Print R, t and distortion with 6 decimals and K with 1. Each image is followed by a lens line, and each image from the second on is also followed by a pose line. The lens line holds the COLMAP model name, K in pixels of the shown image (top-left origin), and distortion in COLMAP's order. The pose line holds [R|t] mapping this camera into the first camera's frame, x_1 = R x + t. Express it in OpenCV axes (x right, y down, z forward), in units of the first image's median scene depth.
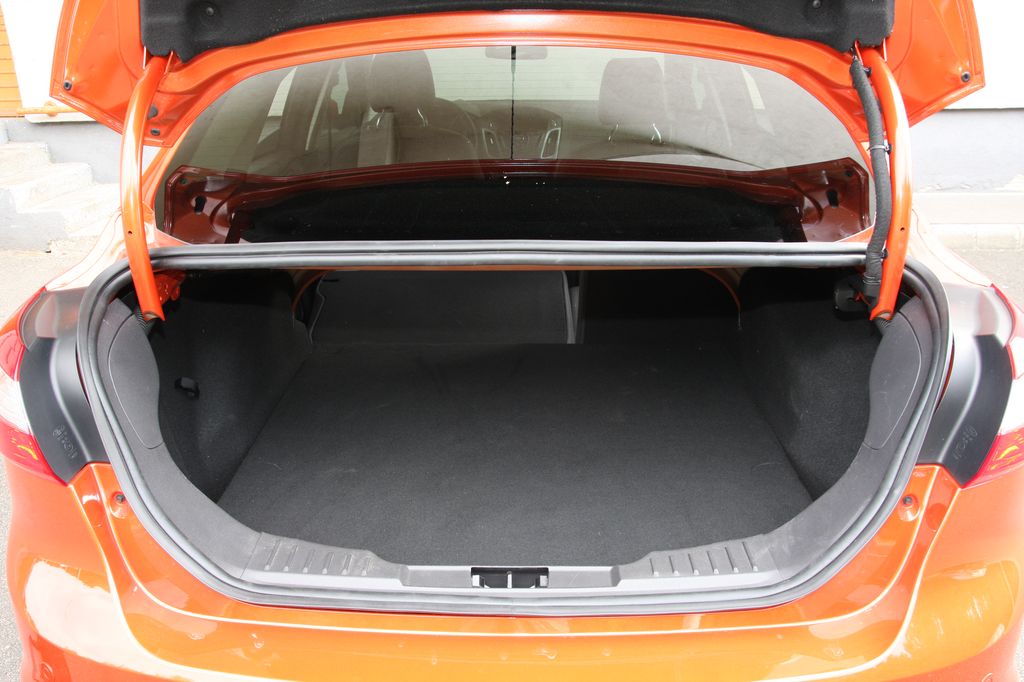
lens RADIAL K [[899.9, 0, 514.0], [0, 899.9, 341.0], [0, 0, 1]] dist [-0.109626, 0.098388]
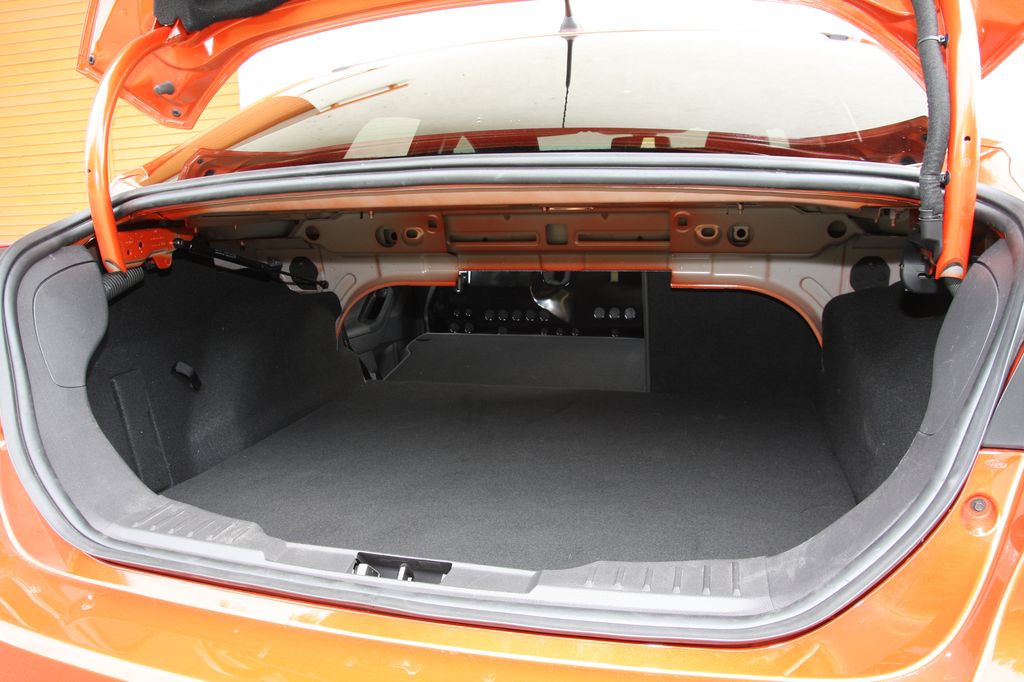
lens RADIAL K [[803.8, 0, 511.0], [0, 803.8, 340.6], [0, 0, 1]] dist [-0.129535, 0.079100]
pose [[0.965964, 0.029595, -0.256976, 0.246901], [-0.080090, 0.978835, -0.188327, 0.189546], [0.245964, 0.202499, 0.947890, 0.338919]]
